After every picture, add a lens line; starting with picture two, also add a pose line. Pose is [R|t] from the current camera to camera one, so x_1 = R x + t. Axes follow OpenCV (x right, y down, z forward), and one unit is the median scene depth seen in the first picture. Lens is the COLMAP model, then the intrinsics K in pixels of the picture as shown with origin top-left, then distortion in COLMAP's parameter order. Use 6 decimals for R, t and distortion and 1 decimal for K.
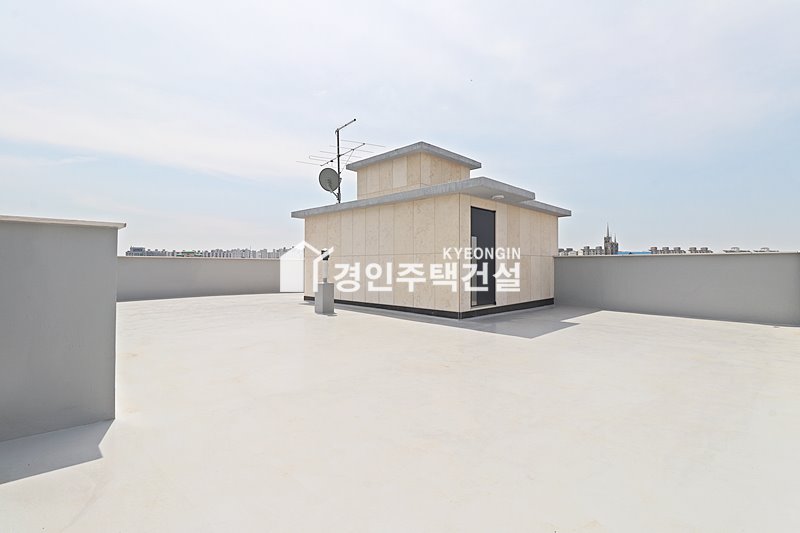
lens RADIAL K [[369.6, 0, 400.9], [0, 369.6, 268.0], [0, 0, 1]] dist [-0.011281, -0.005676]
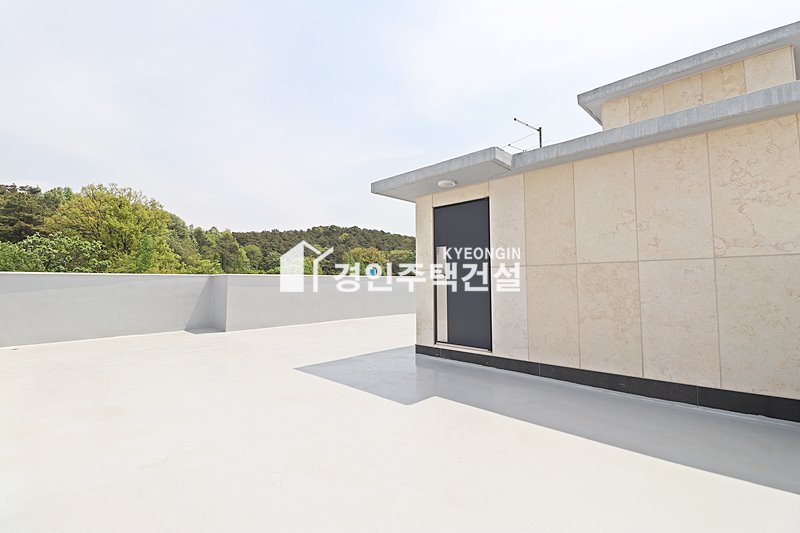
lens RADIAL K [[369.6, 0, 402.4], [0, 369.6, 264.5], [0, 0, 1]] dist [-0.011281, -0.005676]
pose [[0.012230, -0.050803, -0.998634, 0.863801], [0.002496, 0.998707, -0.050776, -0.011286], [0.999922, -0.001872, 0.012341, 0.850215]]
